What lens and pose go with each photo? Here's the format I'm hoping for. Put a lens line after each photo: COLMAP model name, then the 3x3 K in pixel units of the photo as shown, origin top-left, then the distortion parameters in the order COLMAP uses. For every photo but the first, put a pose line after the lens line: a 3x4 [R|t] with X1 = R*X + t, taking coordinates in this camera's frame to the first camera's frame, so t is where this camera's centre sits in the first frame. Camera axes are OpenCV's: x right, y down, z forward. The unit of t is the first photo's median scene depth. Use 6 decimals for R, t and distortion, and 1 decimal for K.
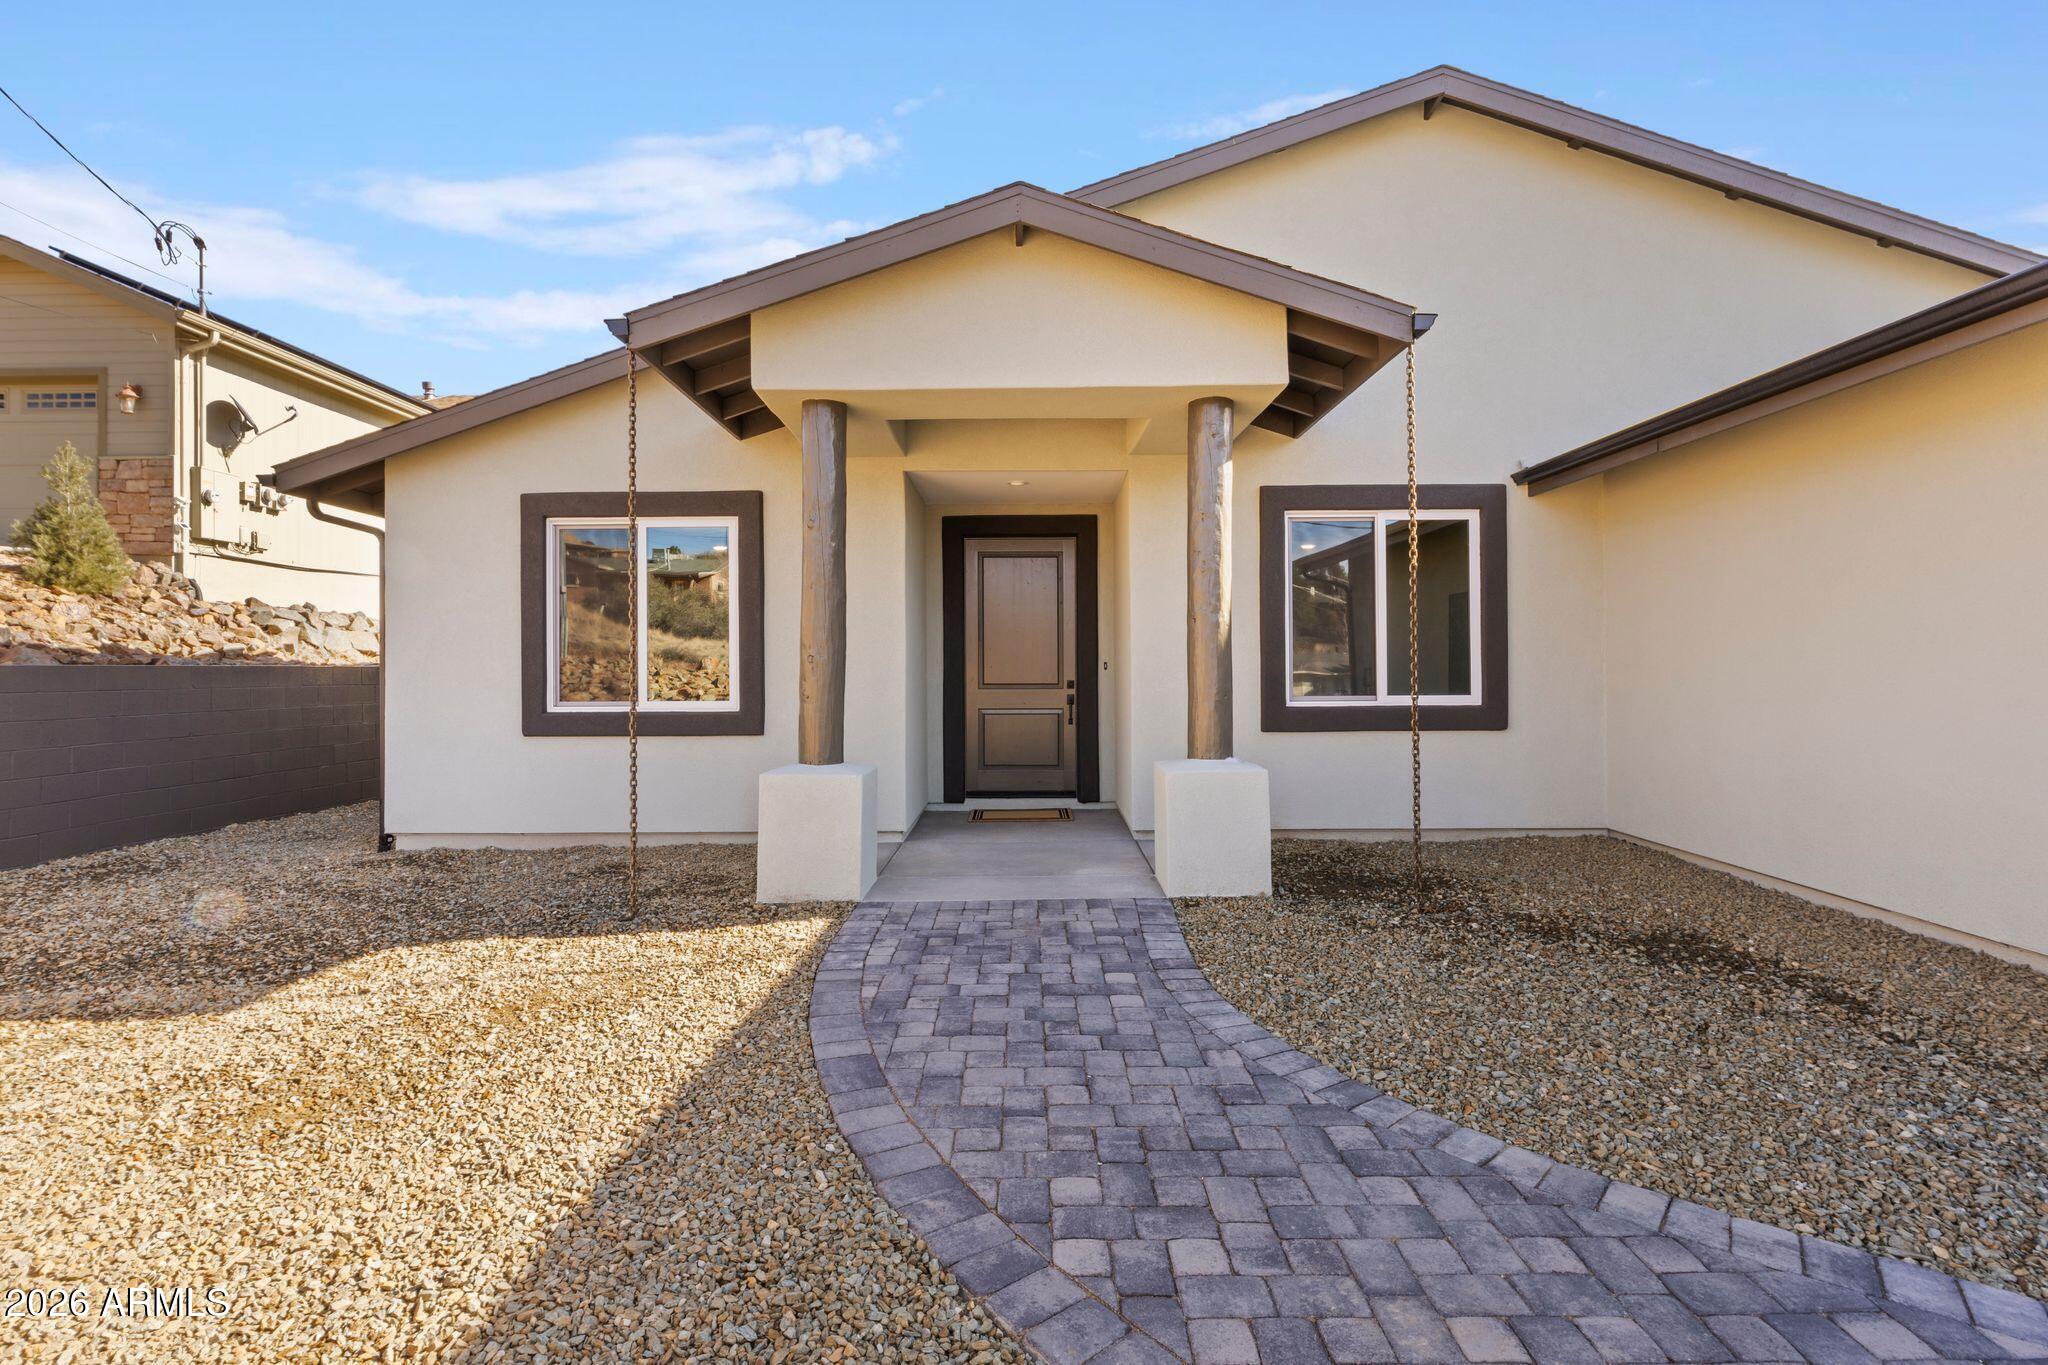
lens RADIAL K [[863.5, 0, 1020.7], [0, 863.5, 662.1], [0, 0, 1]] dist [0.002604, 0.000262]
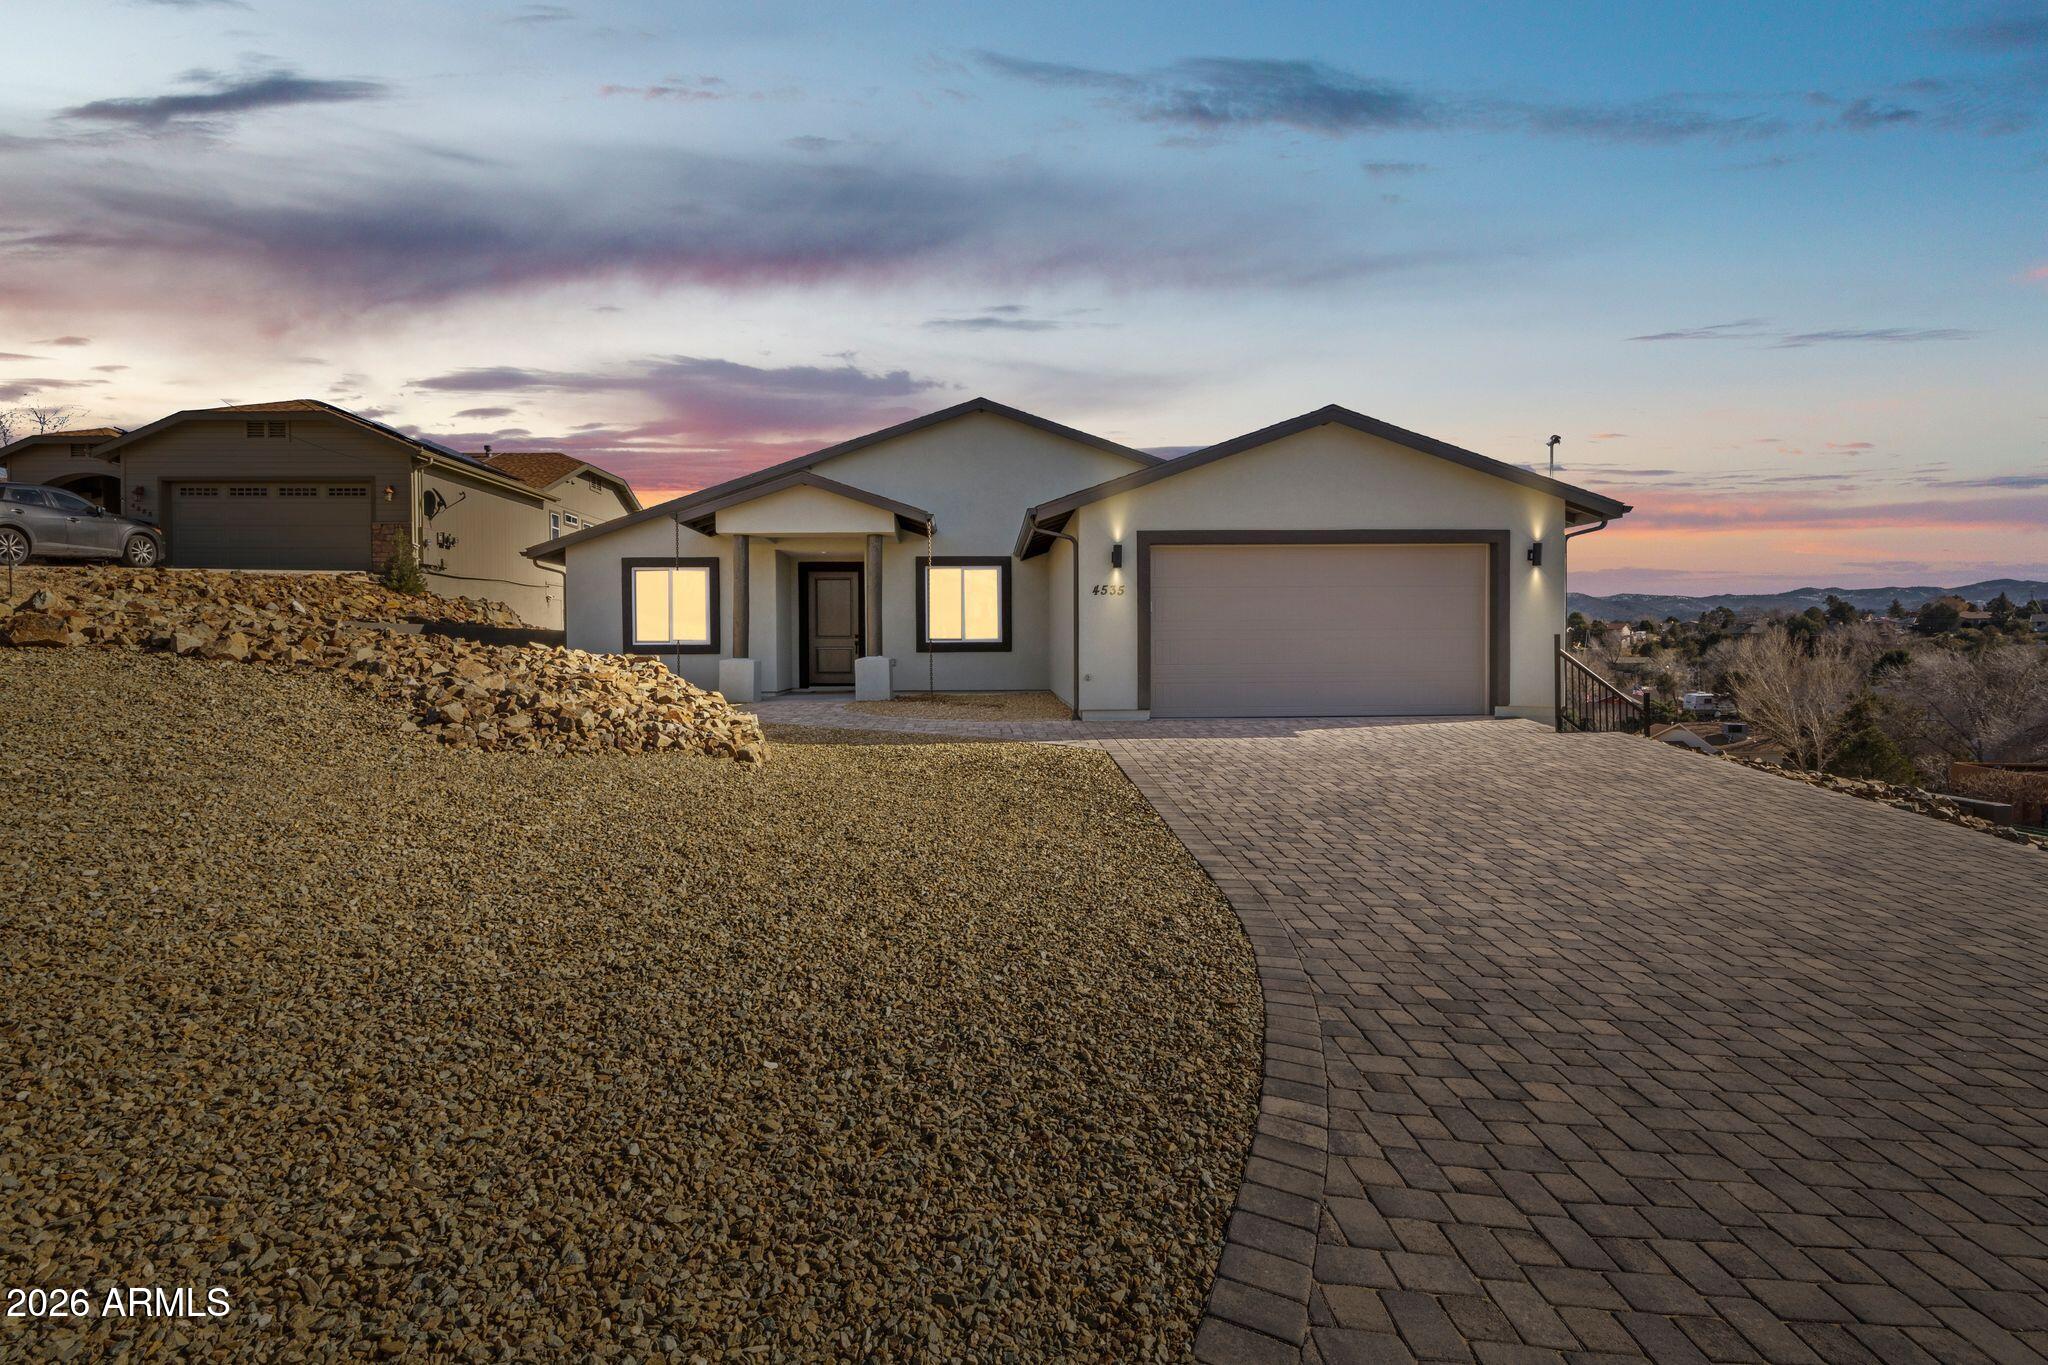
lens RADIAL K [[961.0, 0, 1022.4], [0, 961.0, 659.3], [0, 0, 1]] dist [-0.000844, -0.000239]
pose [[0.999686, -0.000854, 0.025046, 0.502885], [0.000543, 0.999923, 0.012395, 0.064318], [-0.025055, -0.012378, 0.999609, -1.784117]]
